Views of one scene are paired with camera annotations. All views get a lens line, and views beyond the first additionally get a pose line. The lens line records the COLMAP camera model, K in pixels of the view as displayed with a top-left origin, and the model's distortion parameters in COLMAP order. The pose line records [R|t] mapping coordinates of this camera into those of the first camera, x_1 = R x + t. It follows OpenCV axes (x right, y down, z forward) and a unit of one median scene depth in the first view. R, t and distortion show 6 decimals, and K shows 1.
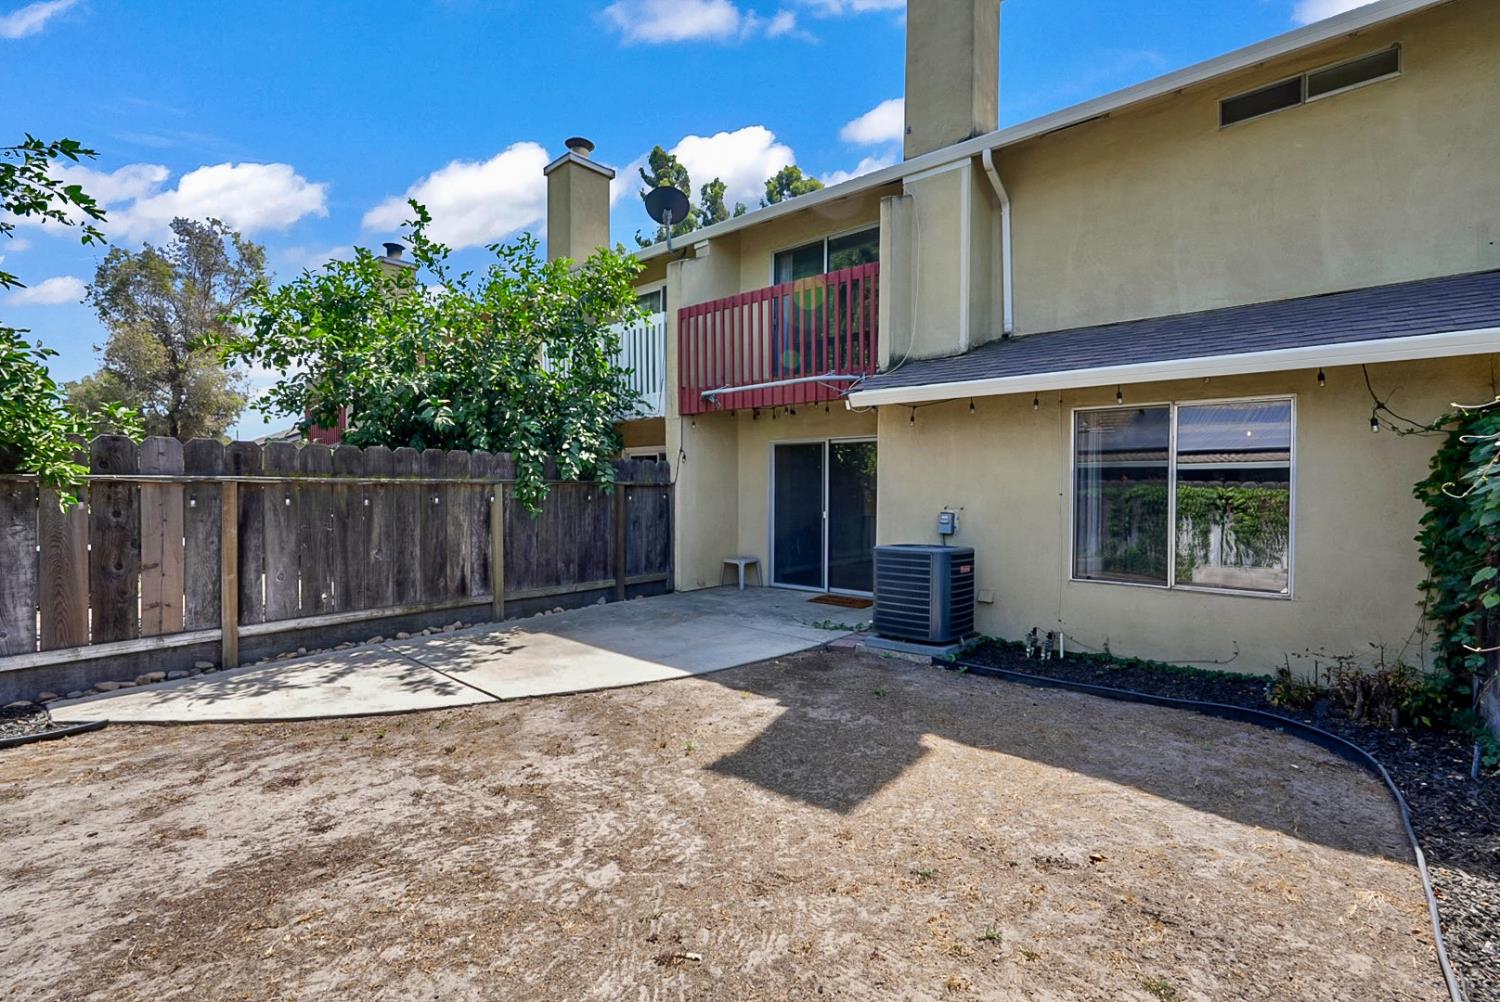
lens RADIAL K [[679.1, 0, 758.4], [0, 679.1, 496.3], [0, 0, 1]] dist [-0.017488, 0.007142]
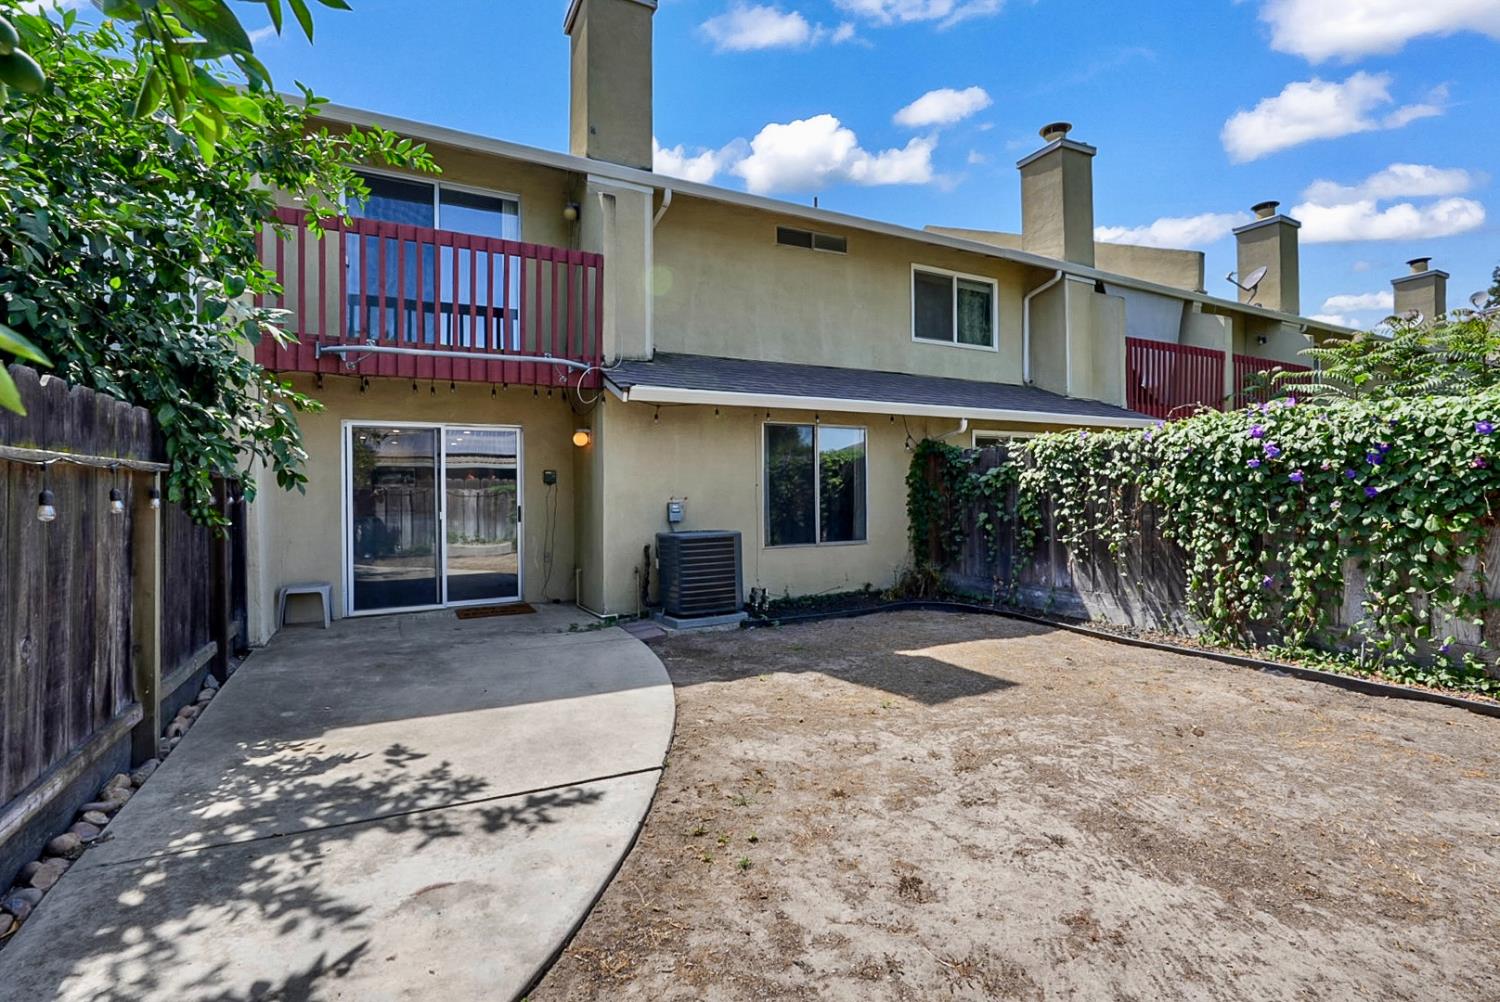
lens RADIAL K [[679.1, 0, 758.4], [0, 679.1, 496.3], [0, 0, 1]] dist [-0.017488, 0.007142]
pose [[0.383831, -0.019803, 0.923191, -1.140328], [0.021627, 0.999689, 0.012452, 0.003341], [-0.923150, 0.015186, 0.384140, 0.705651]]
